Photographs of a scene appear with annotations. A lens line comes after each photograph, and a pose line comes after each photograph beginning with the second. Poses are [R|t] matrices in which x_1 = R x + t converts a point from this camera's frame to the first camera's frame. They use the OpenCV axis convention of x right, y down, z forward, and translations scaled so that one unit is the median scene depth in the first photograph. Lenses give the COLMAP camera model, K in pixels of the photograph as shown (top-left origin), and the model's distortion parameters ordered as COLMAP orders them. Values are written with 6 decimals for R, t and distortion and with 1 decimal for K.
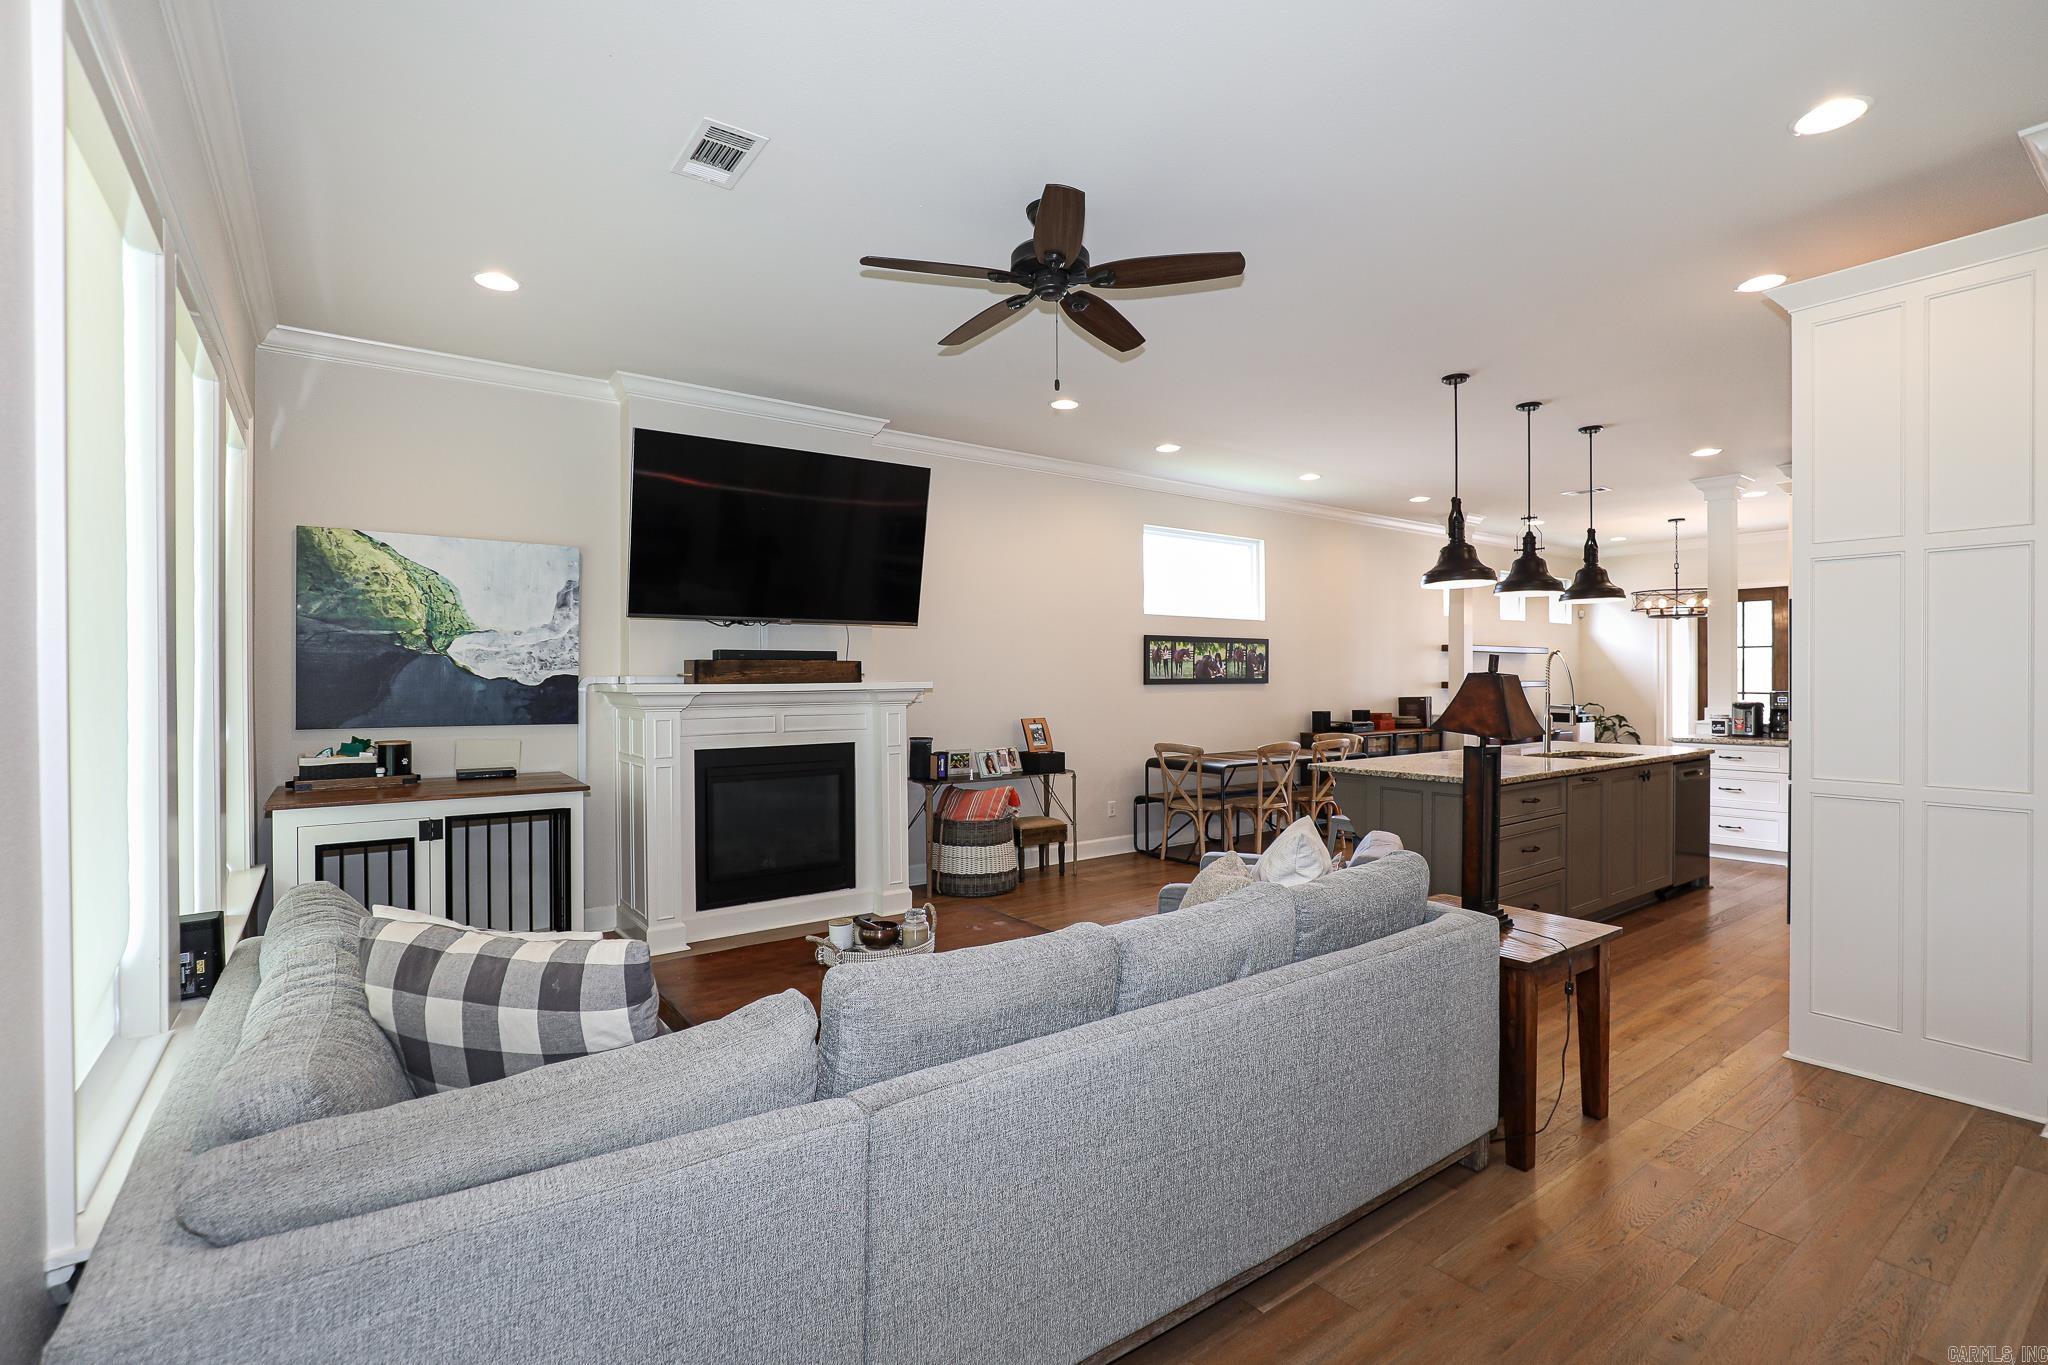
lens RADIAL K [[927.2, 0, 1011.2], [0, 927.2, 677.6], [0, 0, 1]] dist [-0.017197, 0.003975]
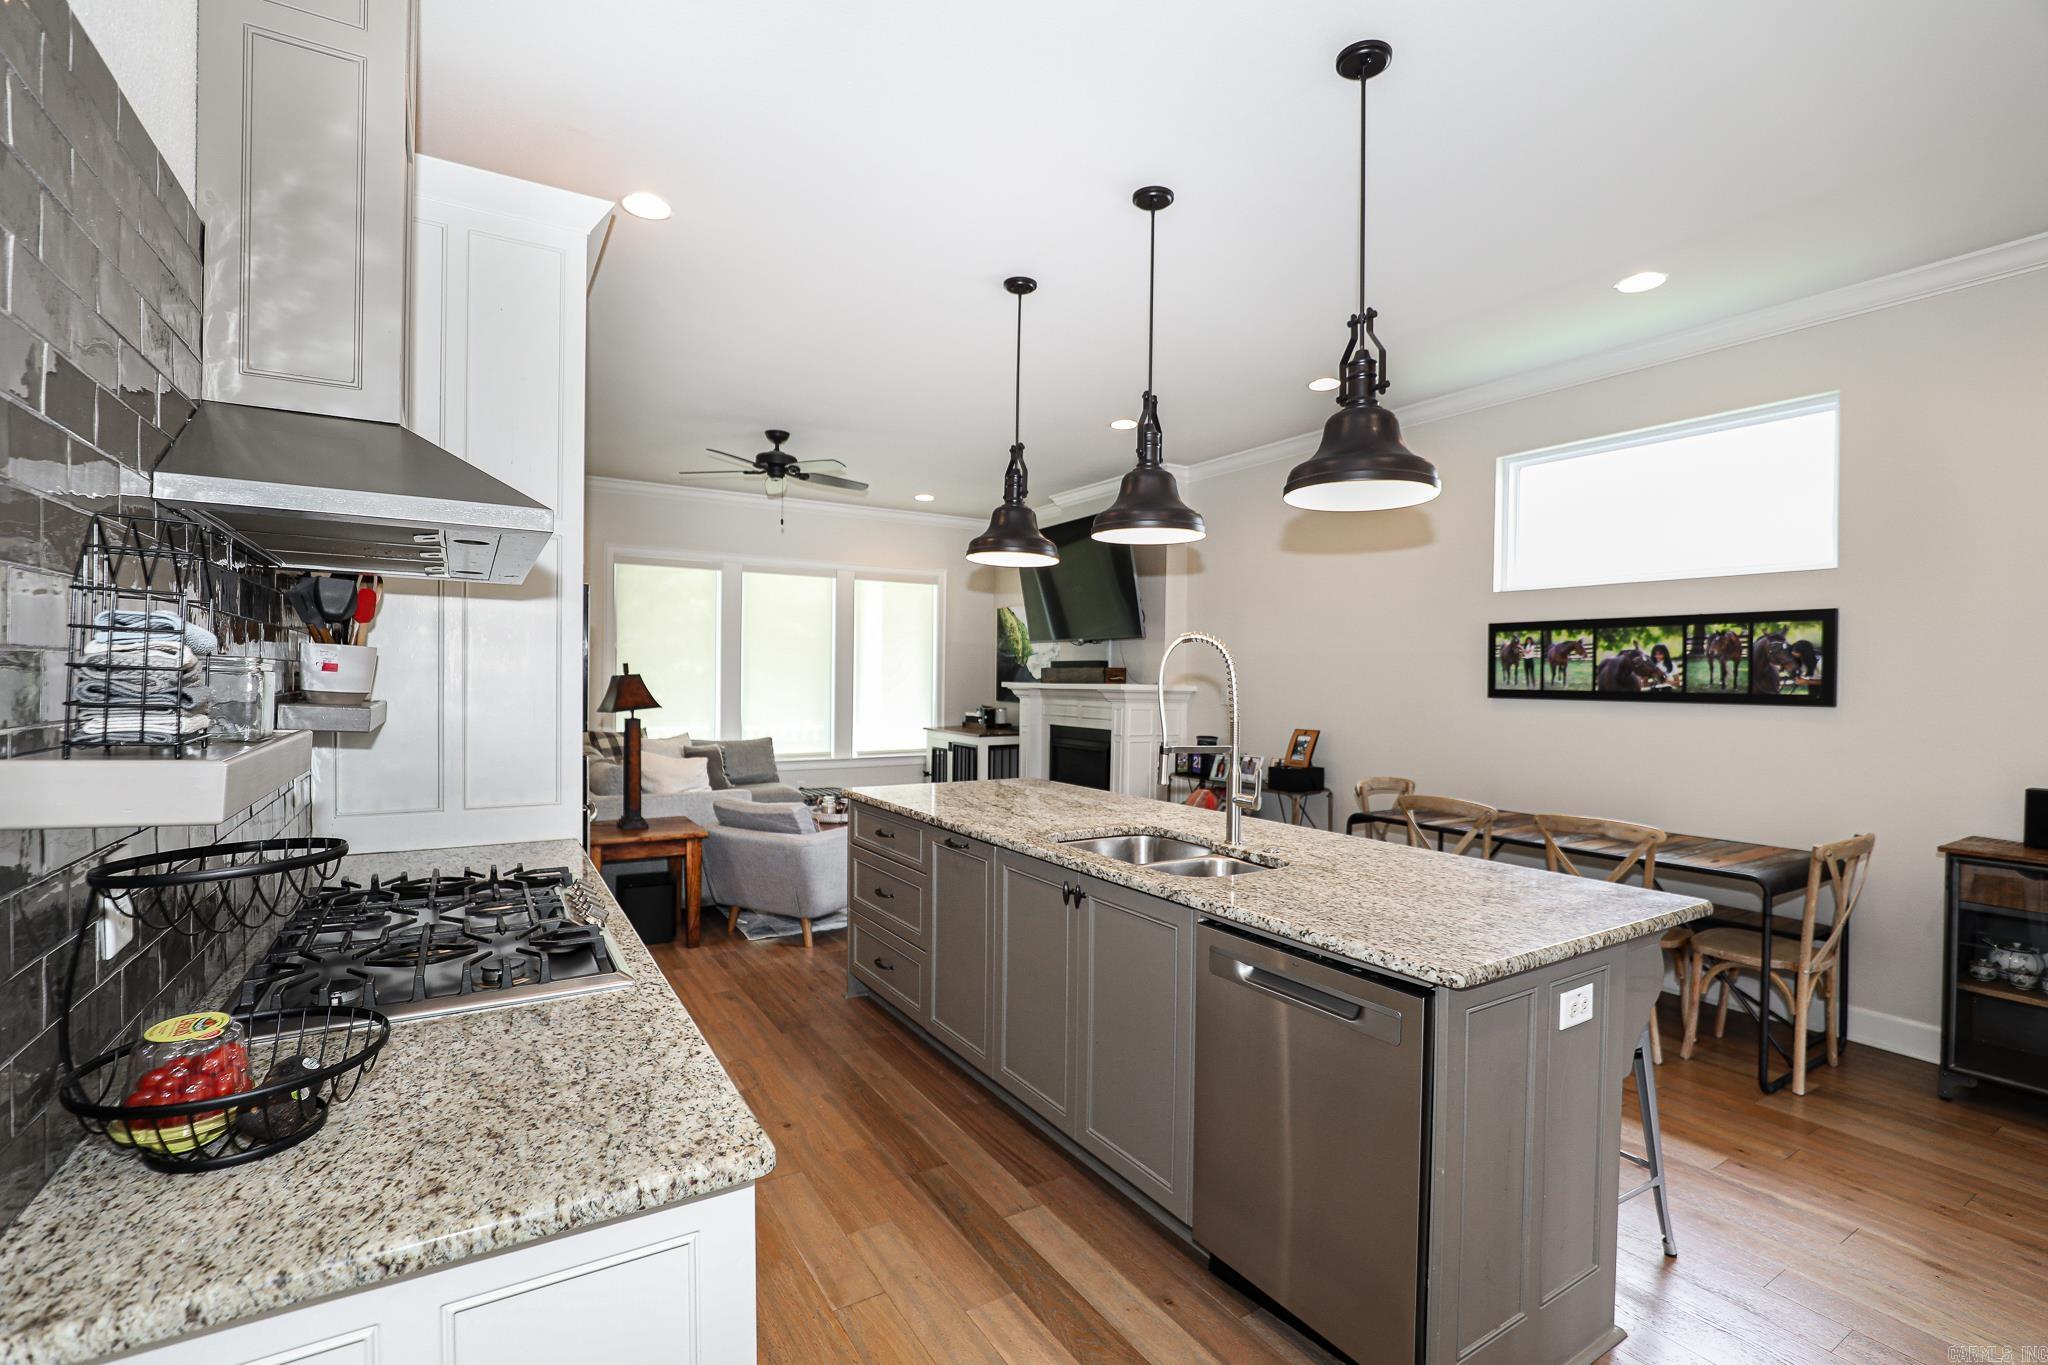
lens RADIAL K [[927.2, 0, 994.9], [0, 927.2, 679.9], [0, 0, 1]] dist [-0.017197, 0.003975]
pose [[-0.086941, 0.006559, -0.996192, 0.840629], [-0.010910, 0.999912, 0.007535, -0.006399], [0.996154, 0.011524, -0.086861, 0.699889]]
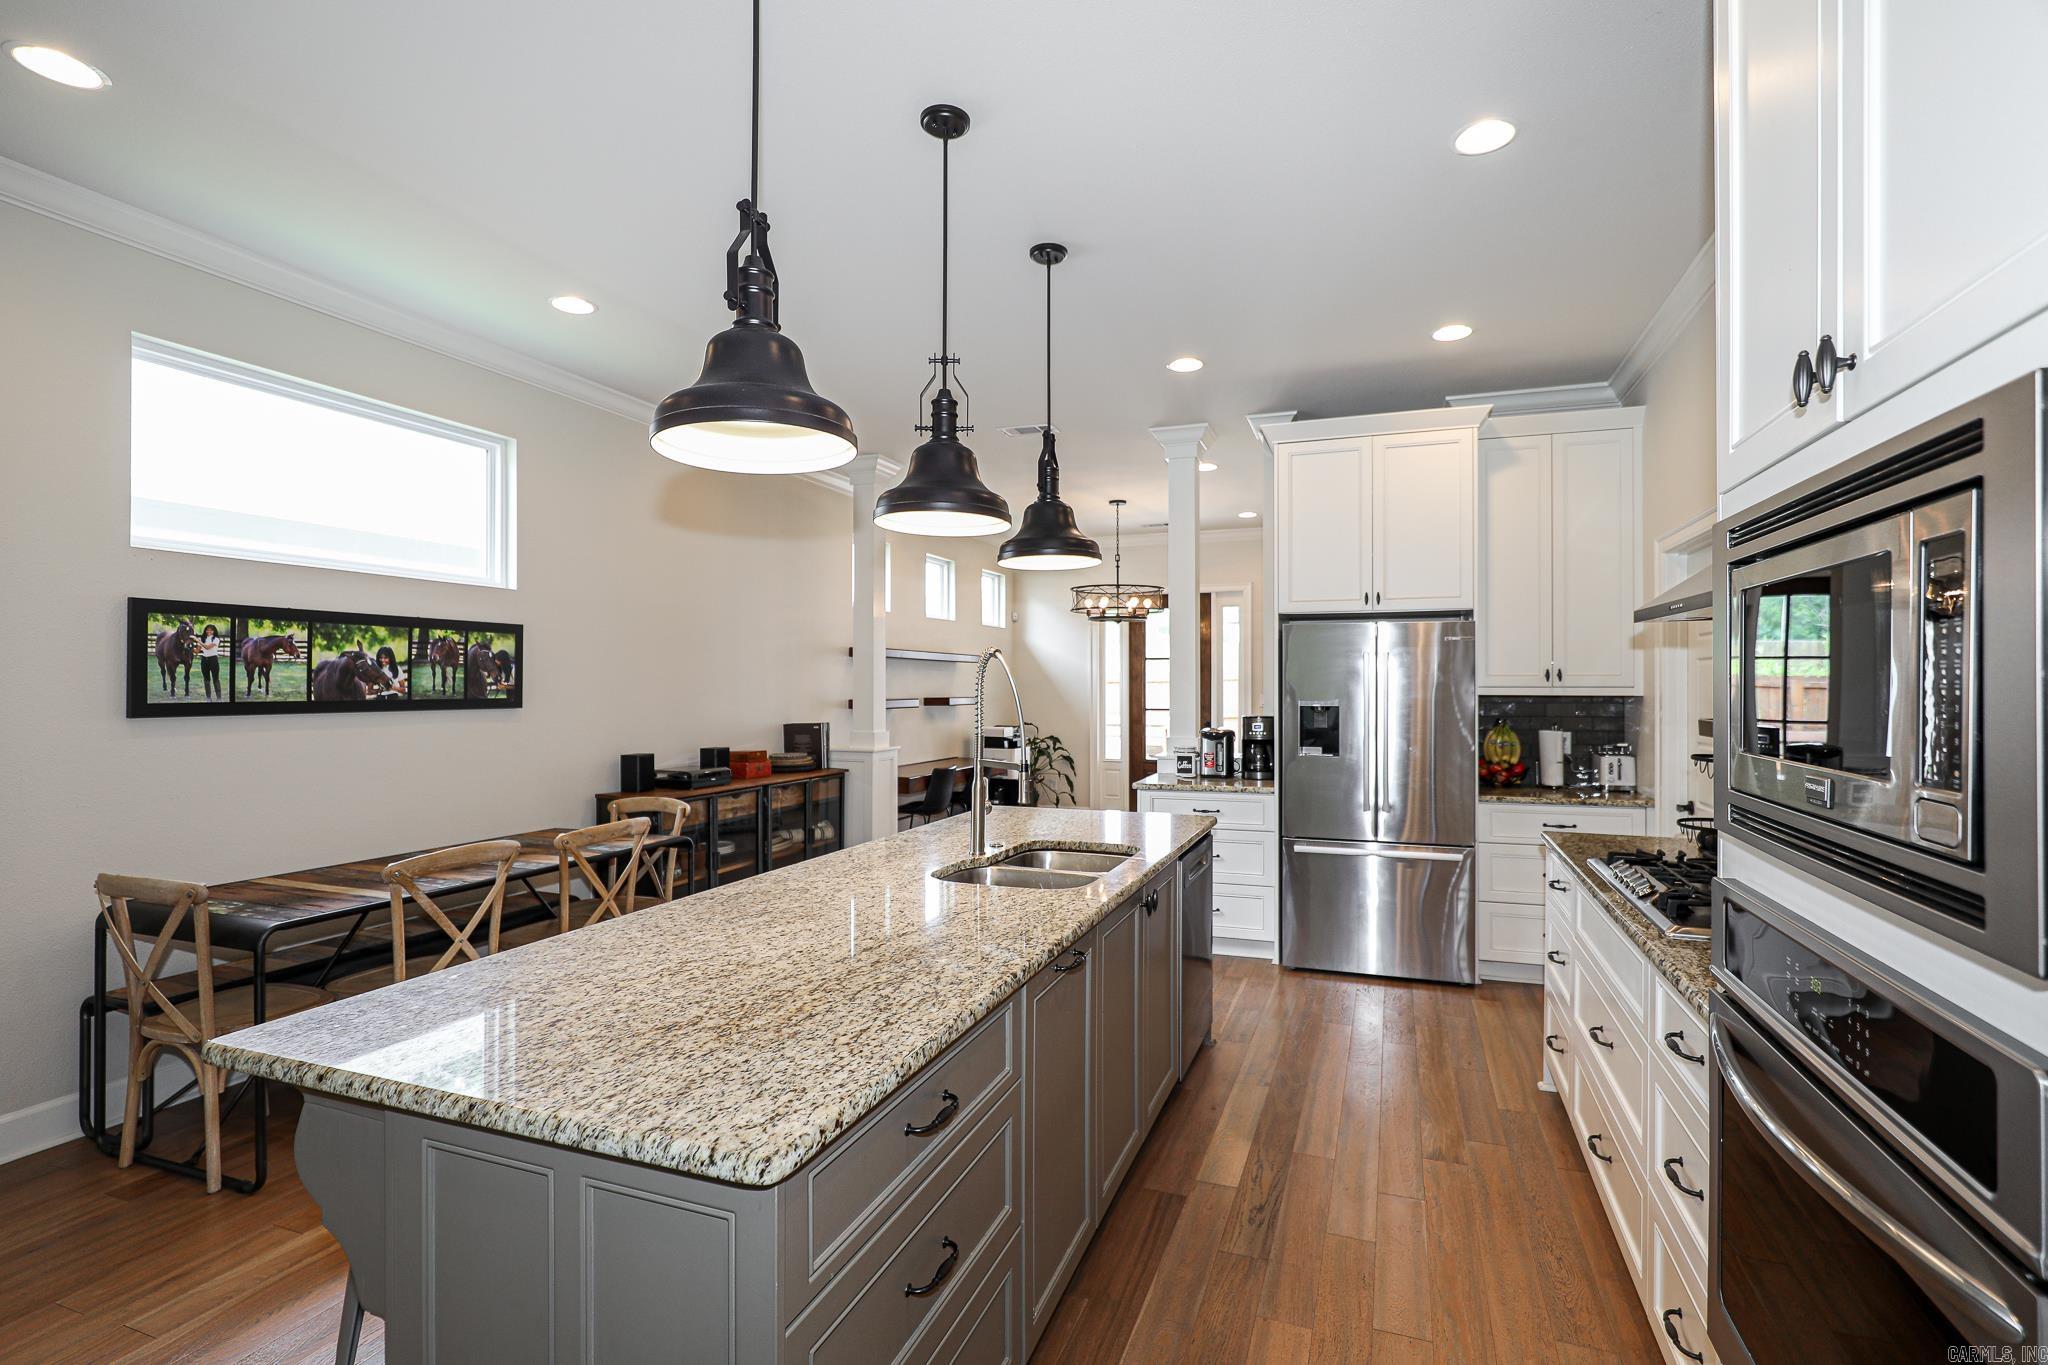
lens RADIAL K [[927.2, 0, 1022.1], [0, 927.2, 682.9], [0, 0, 1]] dist [-0.017197, 0.003975]
pose [[0.841068, 0.004080, 0.540914, 0.257613], [-0.000877, 0.999981, -0.006180, -0.005795], [-0.540929, 0.004723, 0.841055, 0.441429]]
